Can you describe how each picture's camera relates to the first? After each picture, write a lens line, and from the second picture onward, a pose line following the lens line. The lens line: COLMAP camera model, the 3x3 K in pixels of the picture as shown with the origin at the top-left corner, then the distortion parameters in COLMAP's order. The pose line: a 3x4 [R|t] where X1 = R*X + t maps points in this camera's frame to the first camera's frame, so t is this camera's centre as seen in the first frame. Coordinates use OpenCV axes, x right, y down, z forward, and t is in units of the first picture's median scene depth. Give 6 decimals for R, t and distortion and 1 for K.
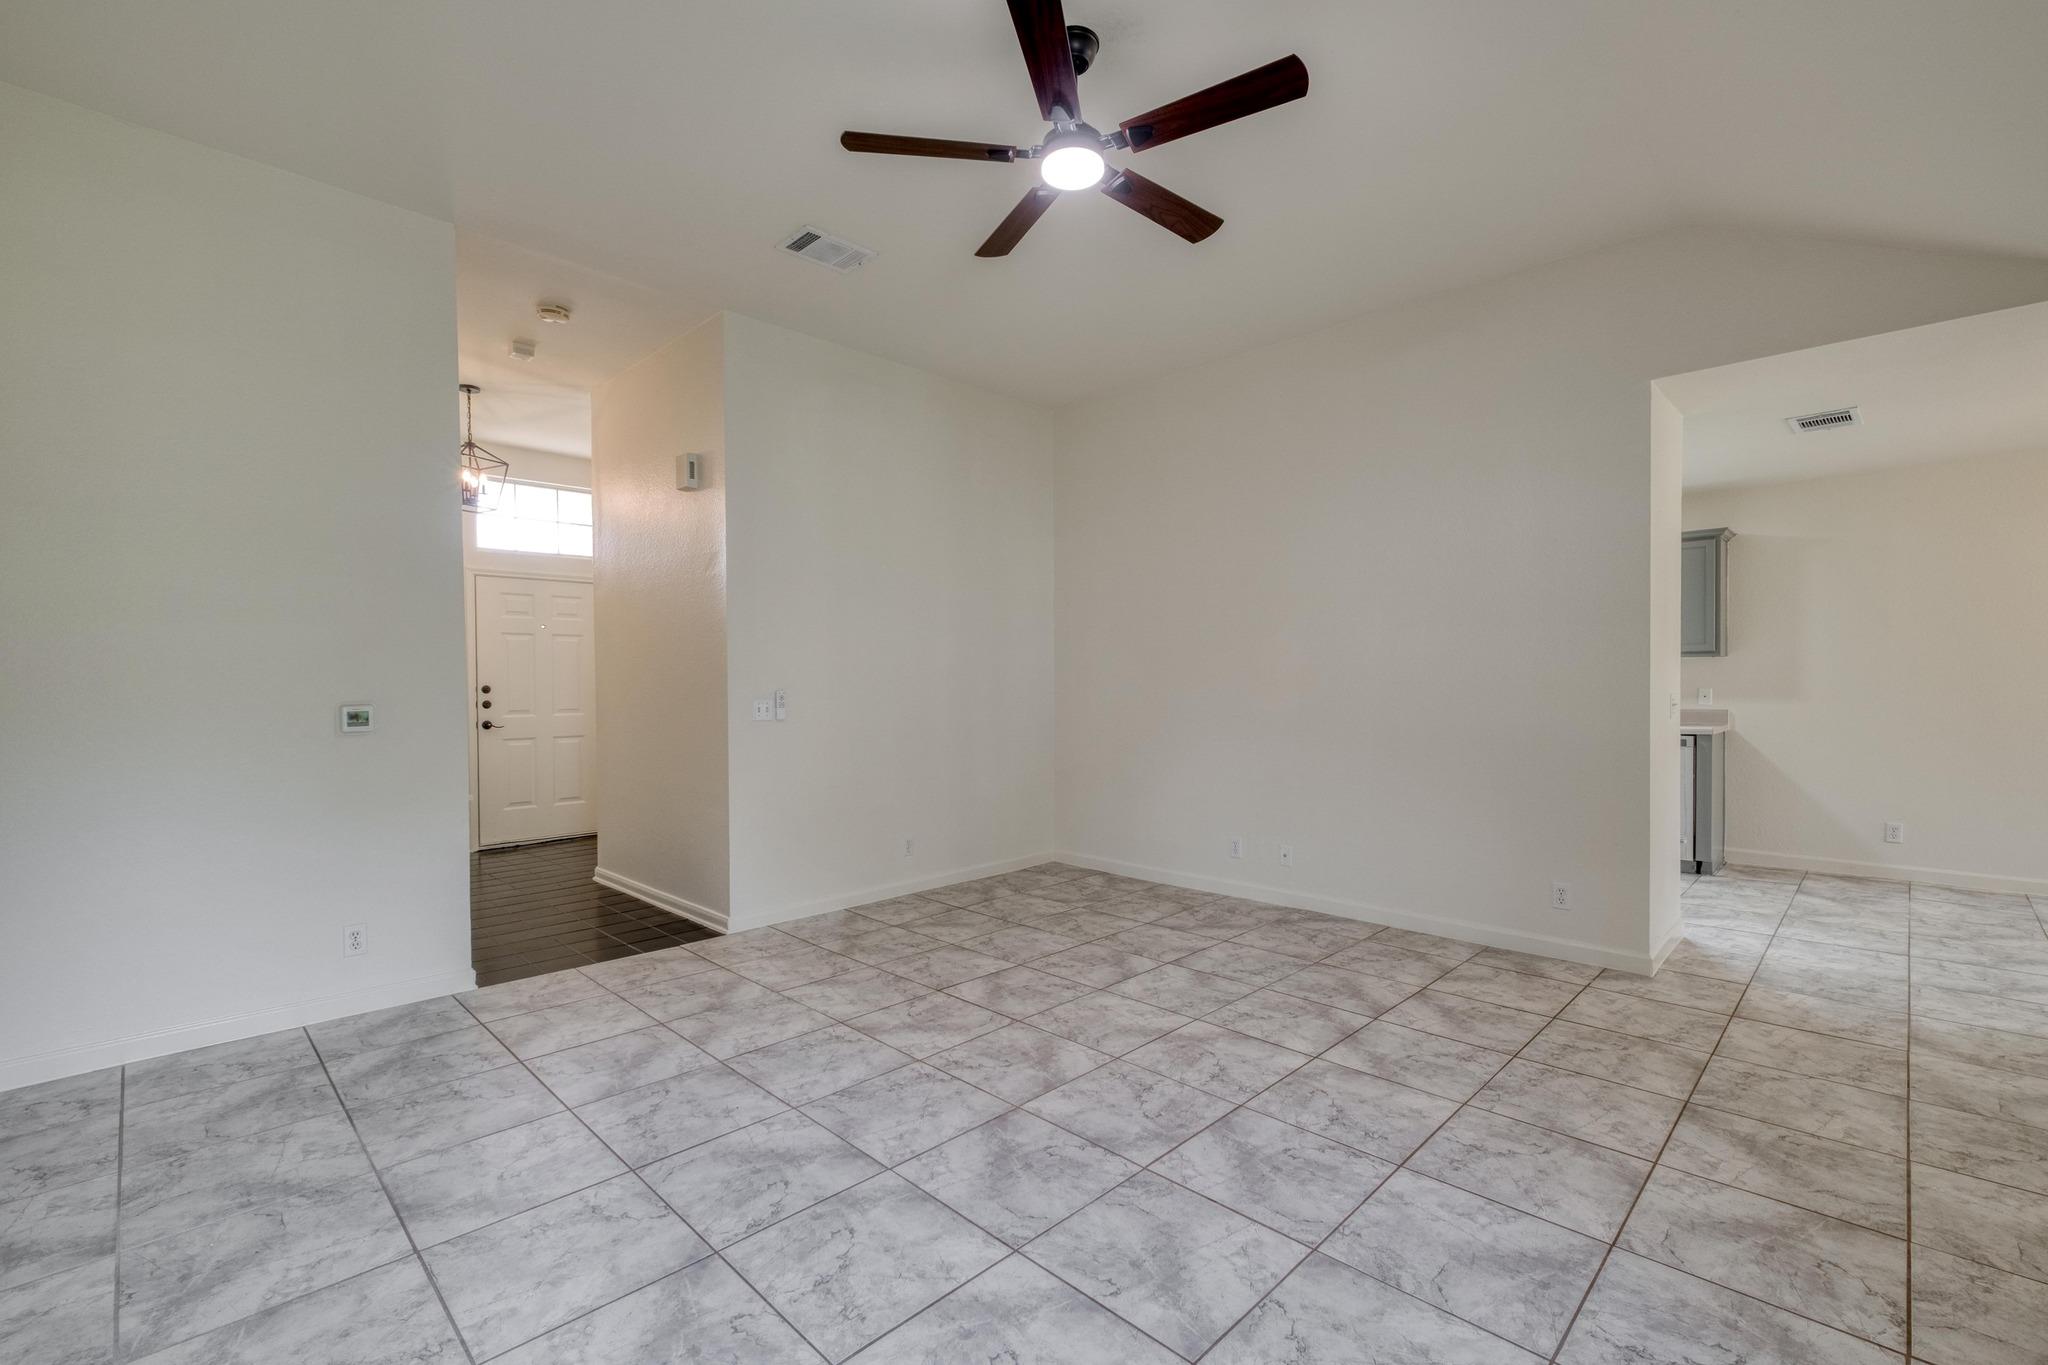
lens RADIAL K [[882.6, 0, 1029.1], [0, 882.6, 688.8], [0, 0, 1]] dist [0.012987, -0.008663]
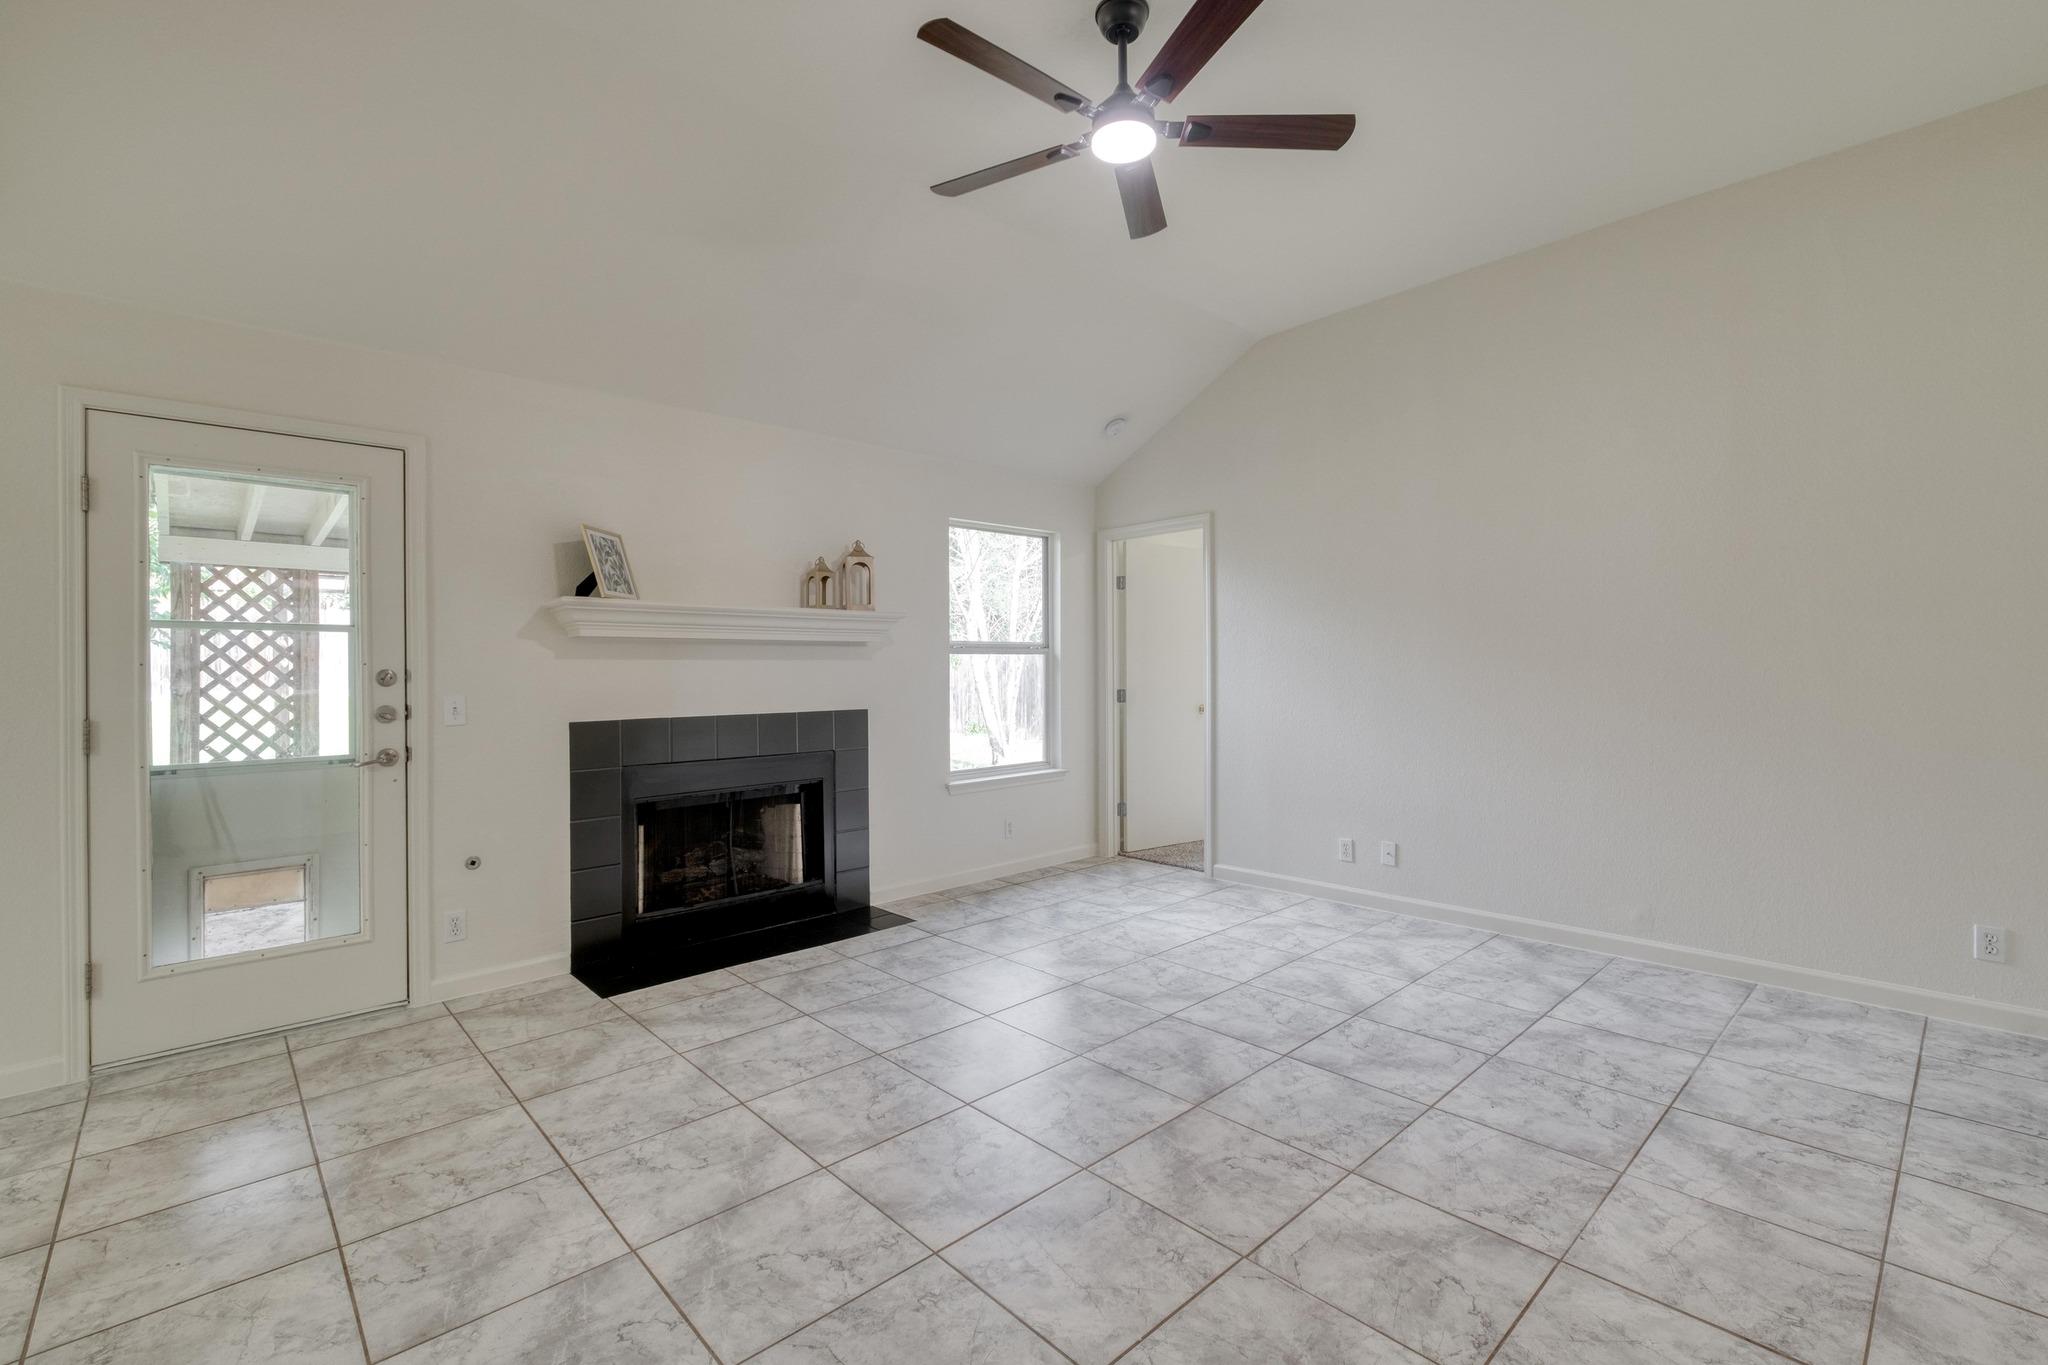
lens RADIAL K [[894.0, 0, 1030.6], [0, 894.0, 669.6], [0, 0, 1]] dist [0.012644, -0.008728]
pose [[-0.998992, 0.018199, 0.041029, 0.105468], [0.018511, 0.999802, 0.007234, -0.013921], [-0.040889, 0.007986, -0.999132, 1.735872]]
